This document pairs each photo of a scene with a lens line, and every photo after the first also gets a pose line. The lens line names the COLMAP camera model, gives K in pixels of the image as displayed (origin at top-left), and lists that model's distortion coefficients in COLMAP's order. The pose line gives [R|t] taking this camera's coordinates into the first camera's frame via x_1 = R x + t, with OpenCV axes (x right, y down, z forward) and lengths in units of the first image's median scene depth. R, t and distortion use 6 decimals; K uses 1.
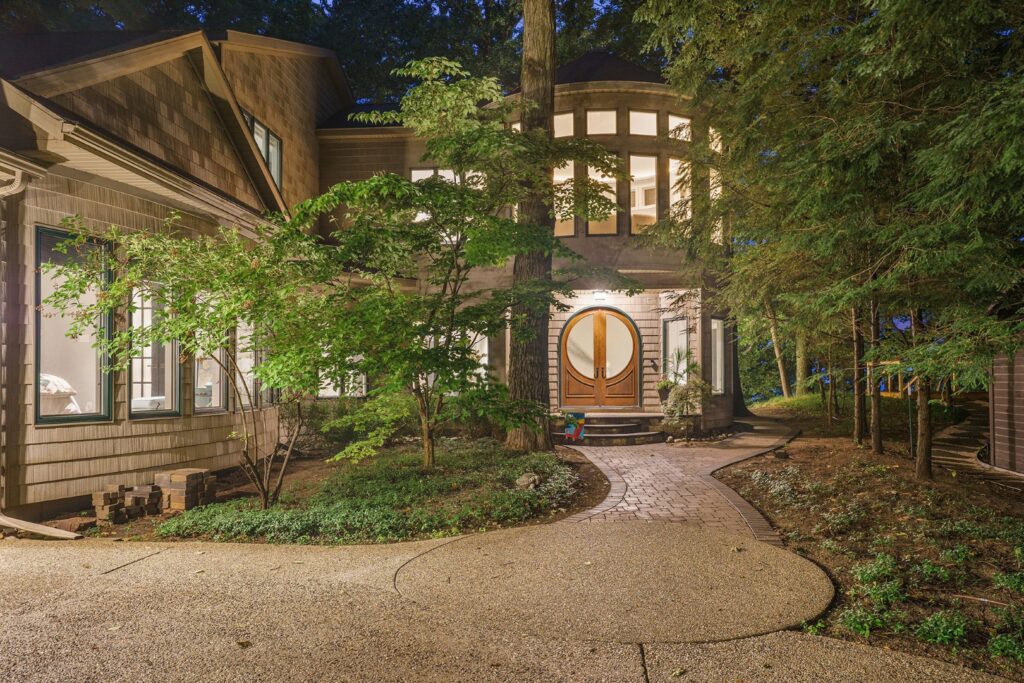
lens RADIAL K [[1028.4, 0, 512.0], [0, 1028.4, 341.5], [0, 0, 1]] dist [0.003293, 0.001452]
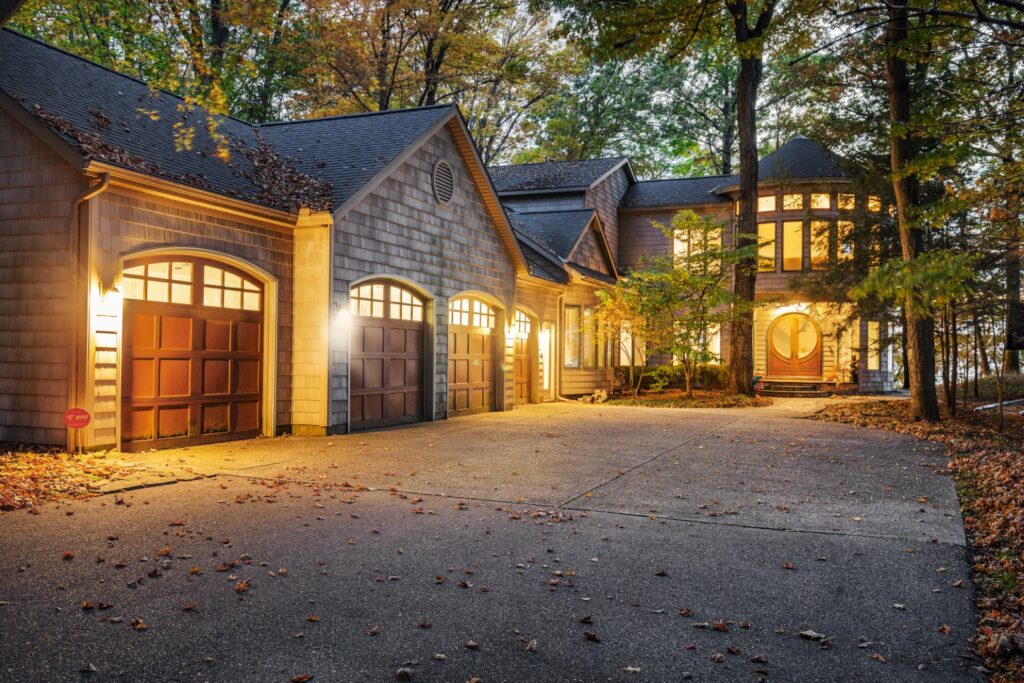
lens RADIAL K [[853.3, 0, 512.0], [0, 853.3, 341.5], [0, 0, 1]] dist [-0.002603, 0.000424]
pose [[0.964660, 0.013951, -0.263127, 0.014992], [-0.008921, 0.999754, 0.020302, -0.013053], [0.263345, -0.017237, 0.964548, -0.389725]]
